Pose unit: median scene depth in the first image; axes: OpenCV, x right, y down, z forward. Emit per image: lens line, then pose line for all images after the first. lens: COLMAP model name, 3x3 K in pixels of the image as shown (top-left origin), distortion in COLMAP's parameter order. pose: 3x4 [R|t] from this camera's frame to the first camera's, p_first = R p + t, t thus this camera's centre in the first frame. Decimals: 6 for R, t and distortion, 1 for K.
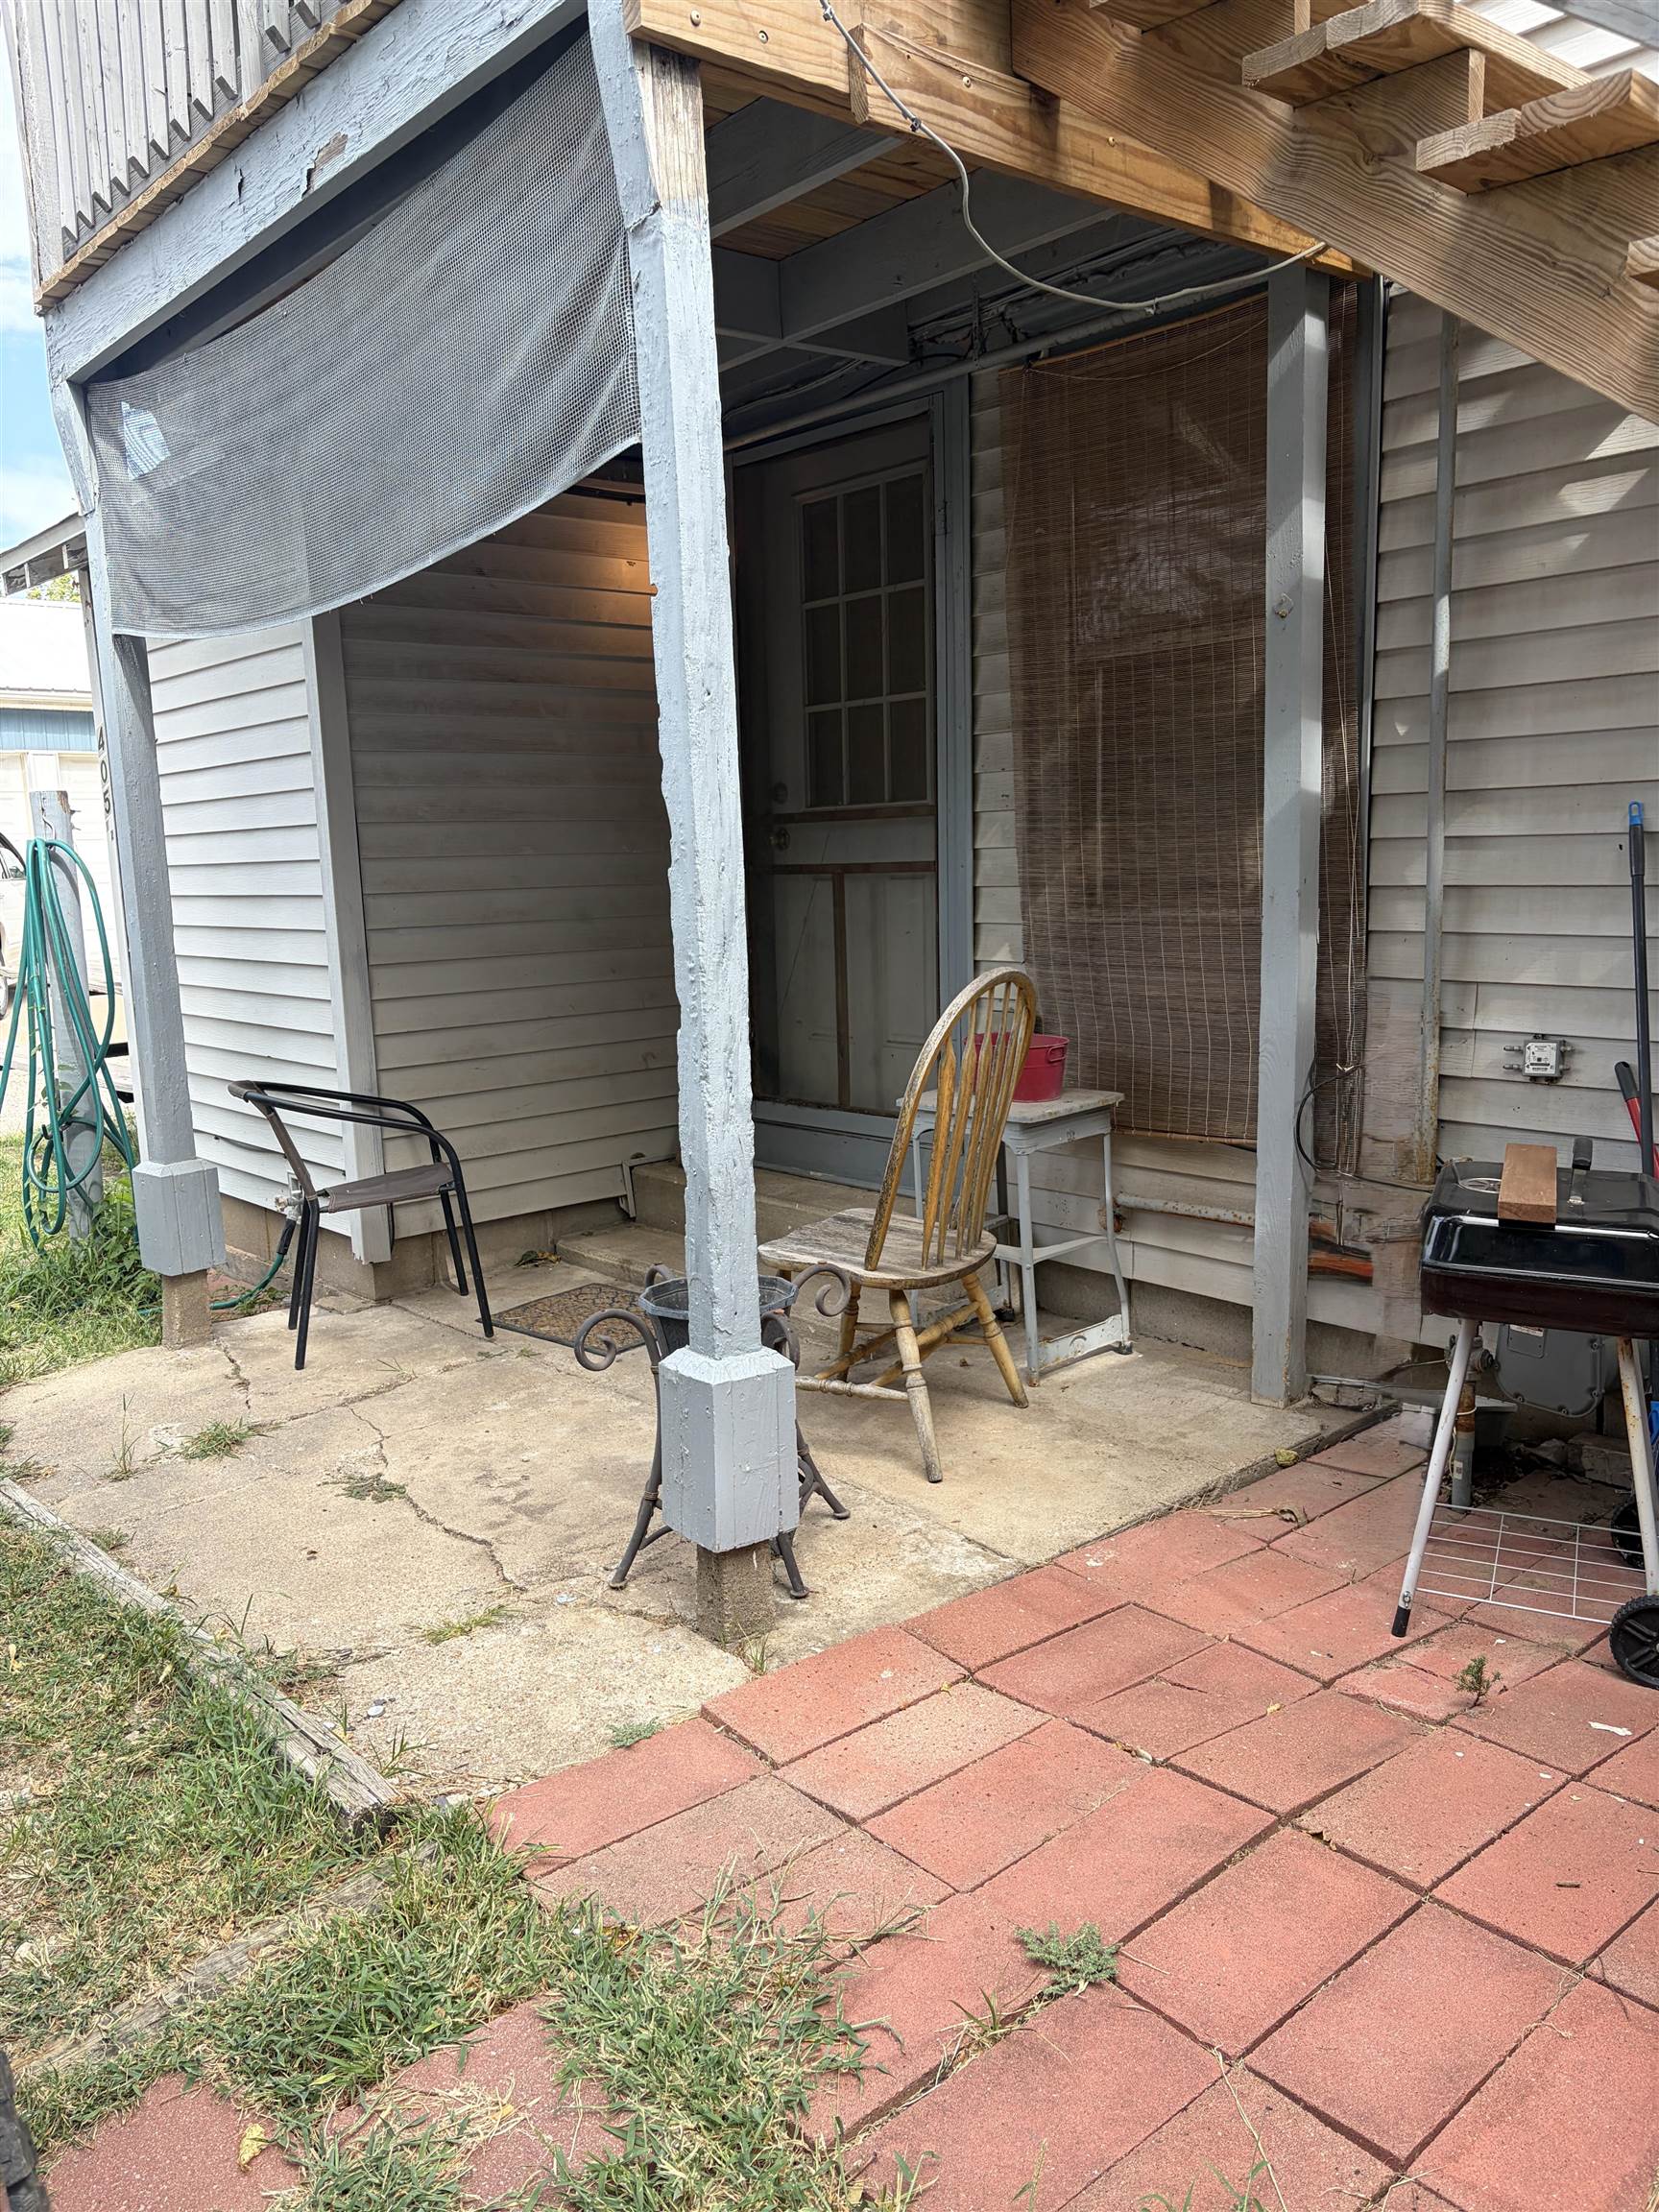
lens RADIAL K [[1670.8, 0, 826.9], [0, 1670.8, 1104.3], [0, 0, 1]] dist [0.039147, -0.039689]
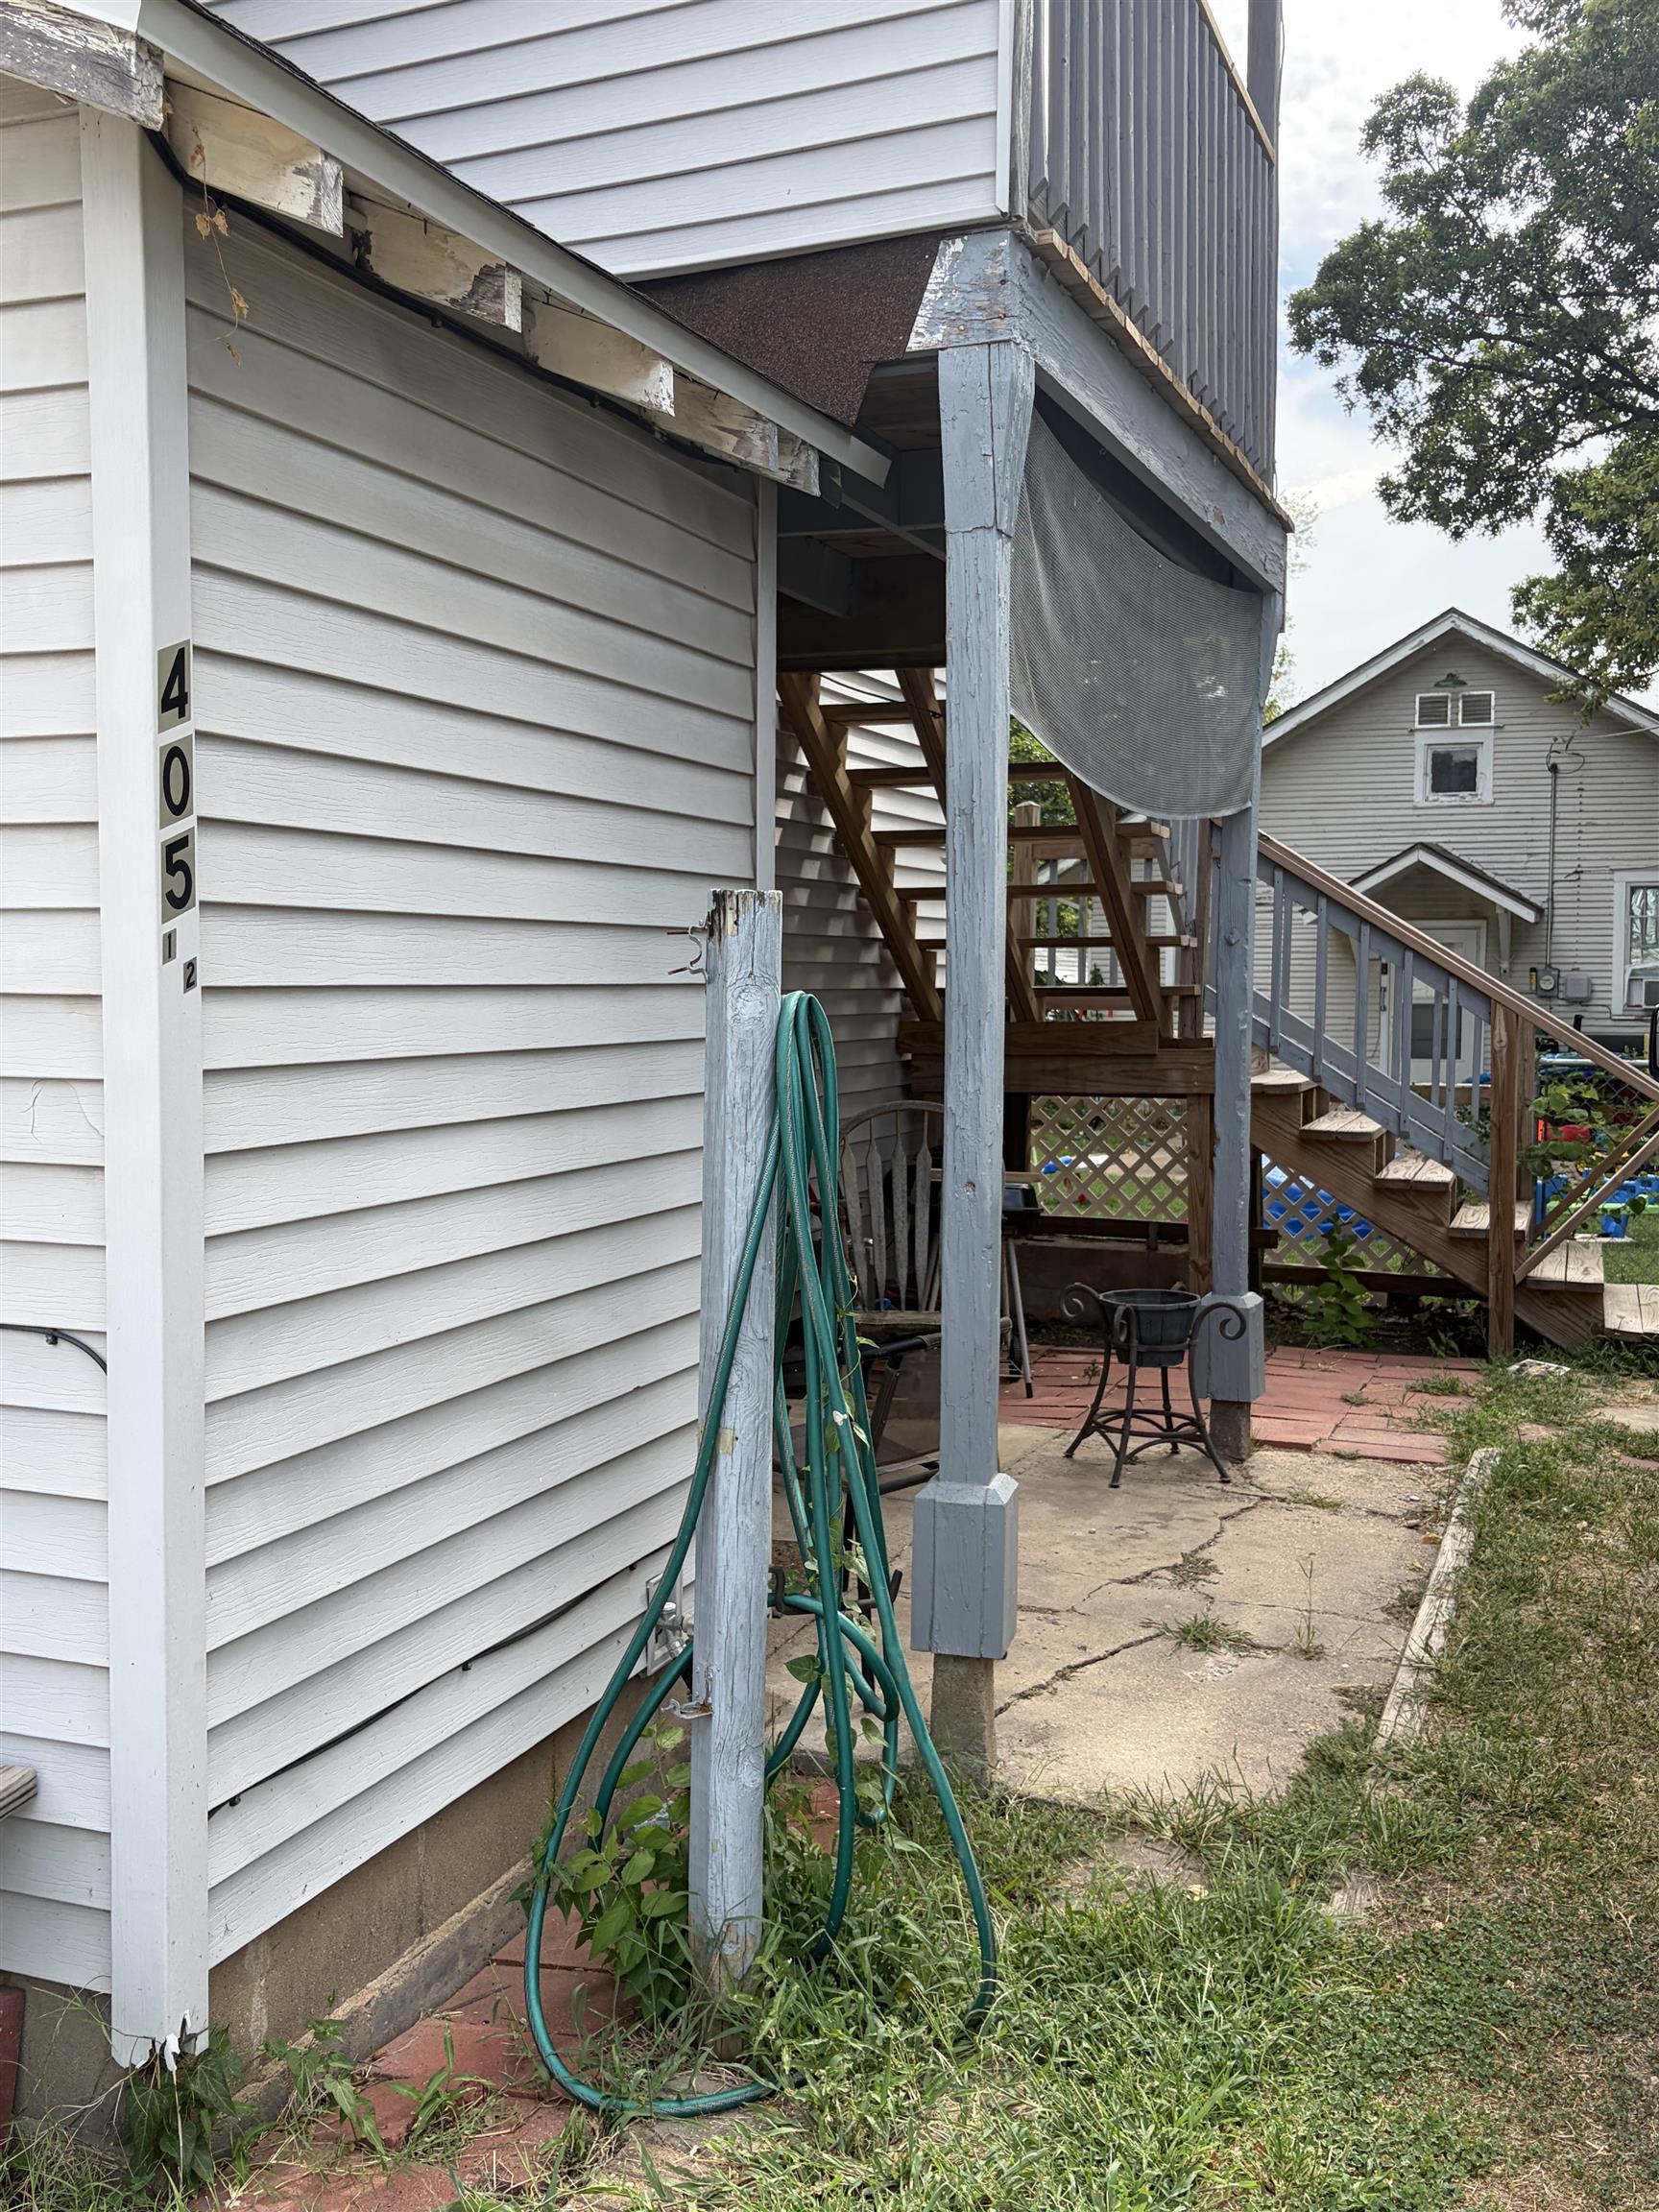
lens RADIAL K [[2061.1, 0, 826.5], [0, 2061.1, 1103.3], [0, 0, 1]] dist [0.003783, 0.000000]
pose [[-0.458222, -0.024893, 0.888489, -1.383525], [0.148954, 0.983321, 0.104370, -0.261991], [-0.876268, 0.180168, -0.446871, 1.778281]]
